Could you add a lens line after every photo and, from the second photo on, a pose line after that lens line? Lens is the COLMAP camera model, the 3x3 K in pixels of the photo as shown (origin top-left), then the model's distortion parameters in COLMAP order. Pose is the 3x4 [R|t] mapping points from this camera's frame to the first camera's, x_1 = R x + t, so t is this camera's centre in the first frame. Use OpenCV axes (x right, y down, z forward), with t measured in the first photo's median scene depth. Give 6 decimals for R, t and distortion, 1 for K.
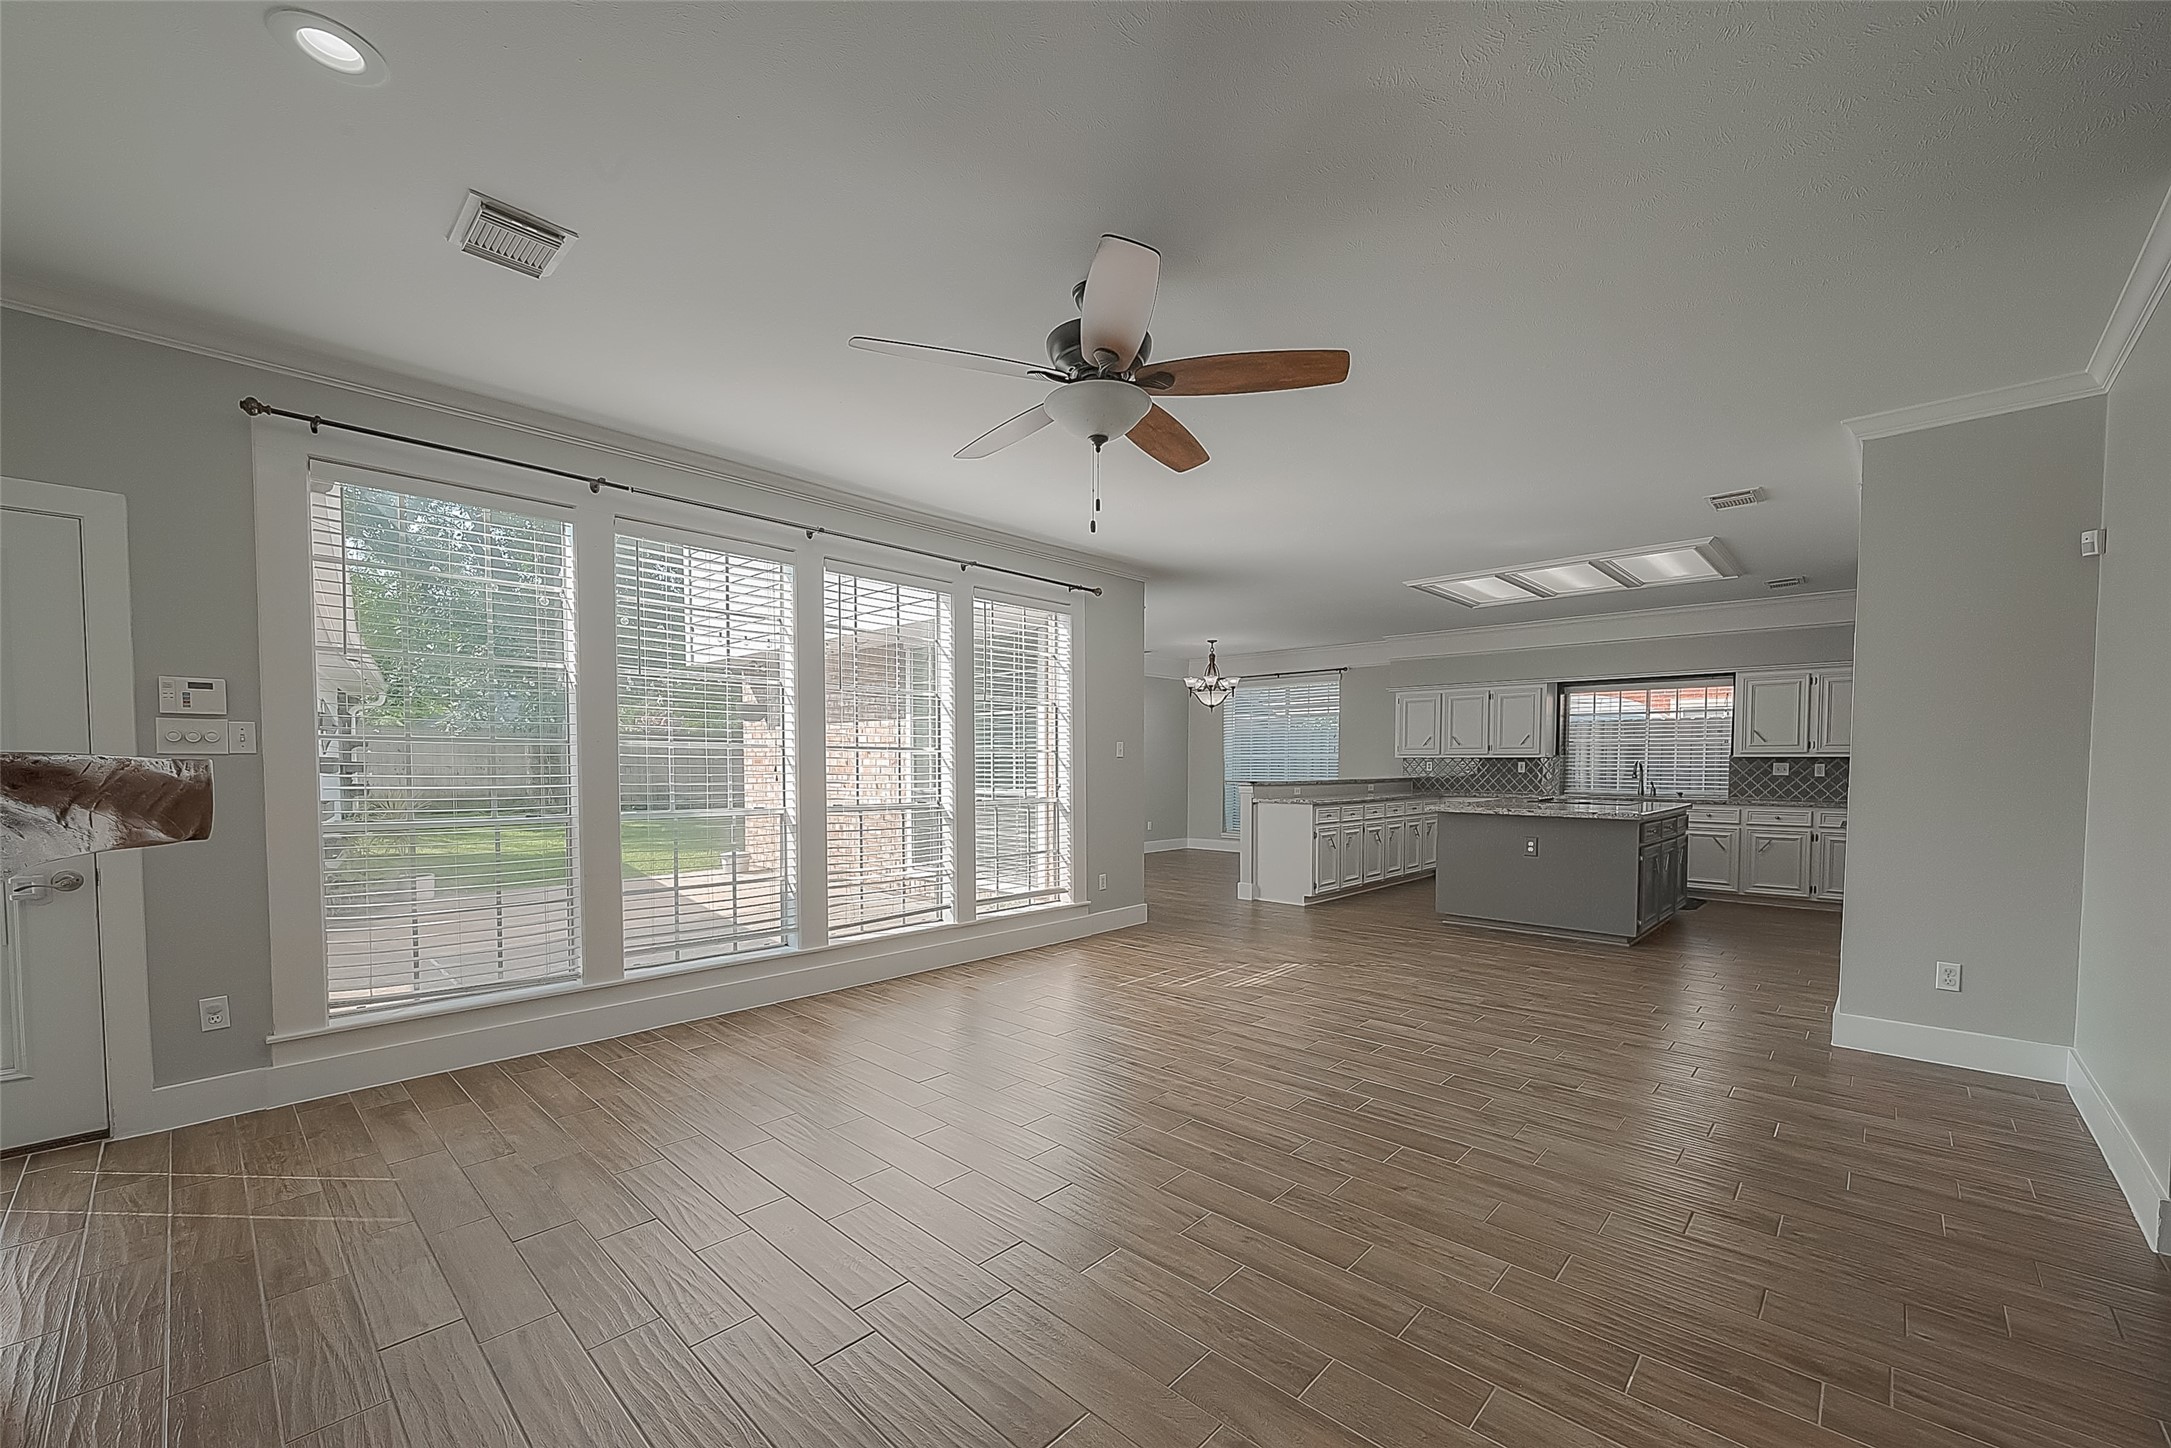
lens RADIAL K [[854.5, 0, 1107.5], [0, 854.5, 798.5], [0, 0, 1]] dist [-0.002048, 0.000551]
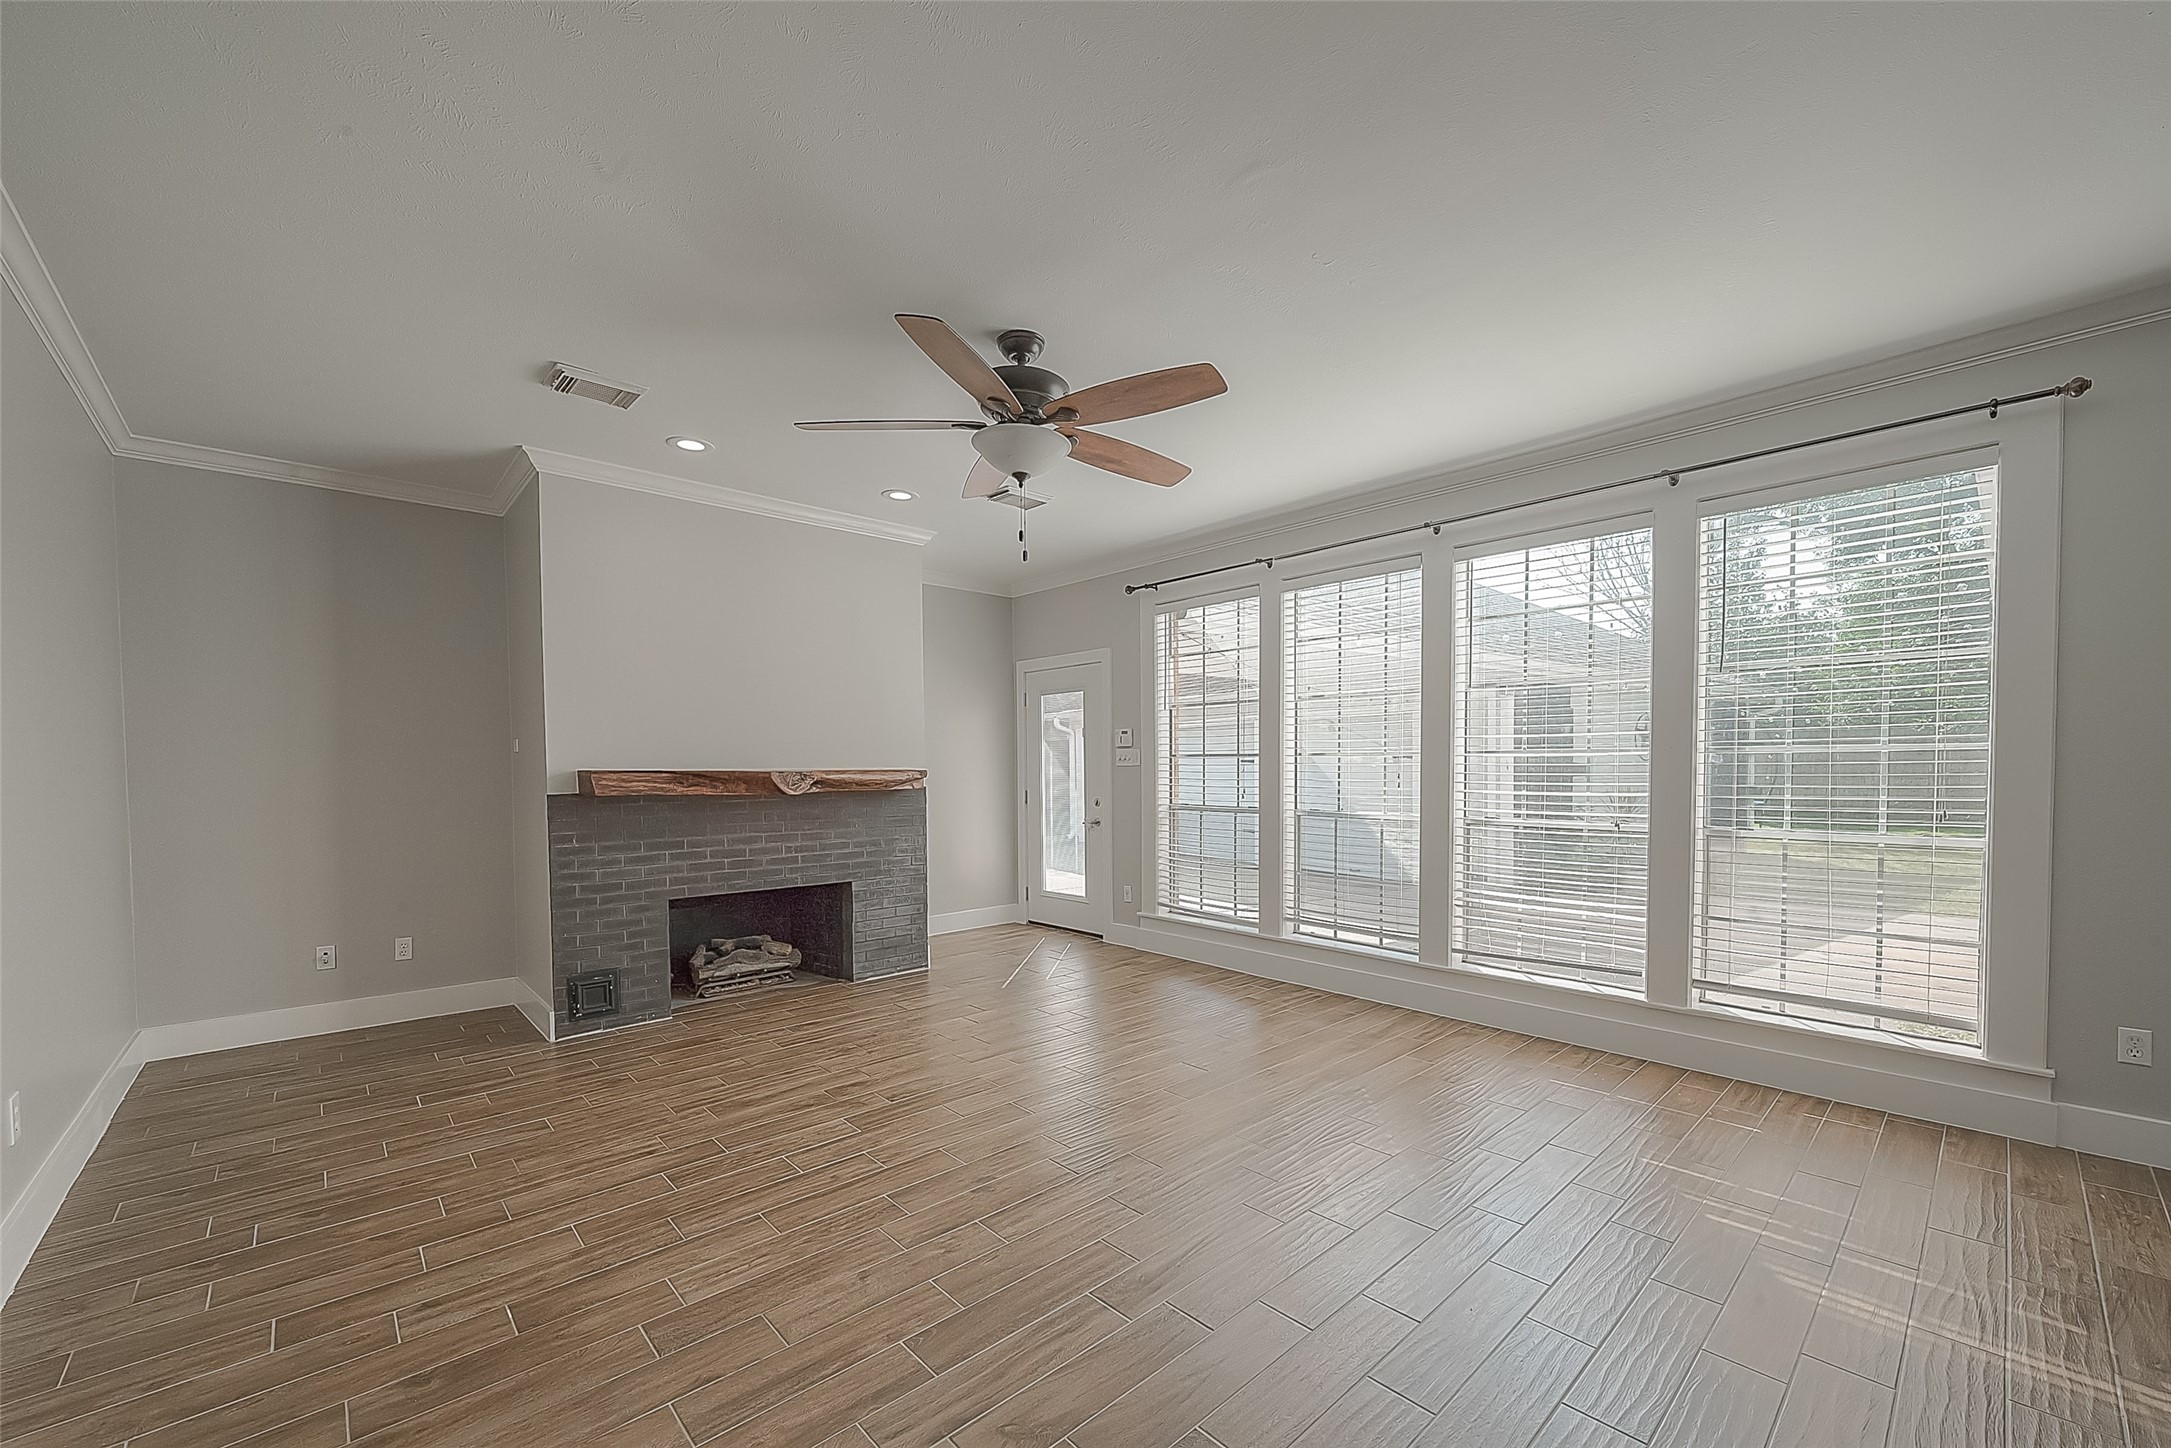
lens RADIAL K [[854.5, 0, 1090.9], [0, 854.5, 783.9], [0, 0, 1]] dist [-0.002048, 0.000551]
pose [[-0.084855, 0.015322, -0.996275, 0.654746], [-0.041115, 0.998976, 0.018866, -0.028268], [0.995545, 0.042562, -0.084138, 0.722527]]
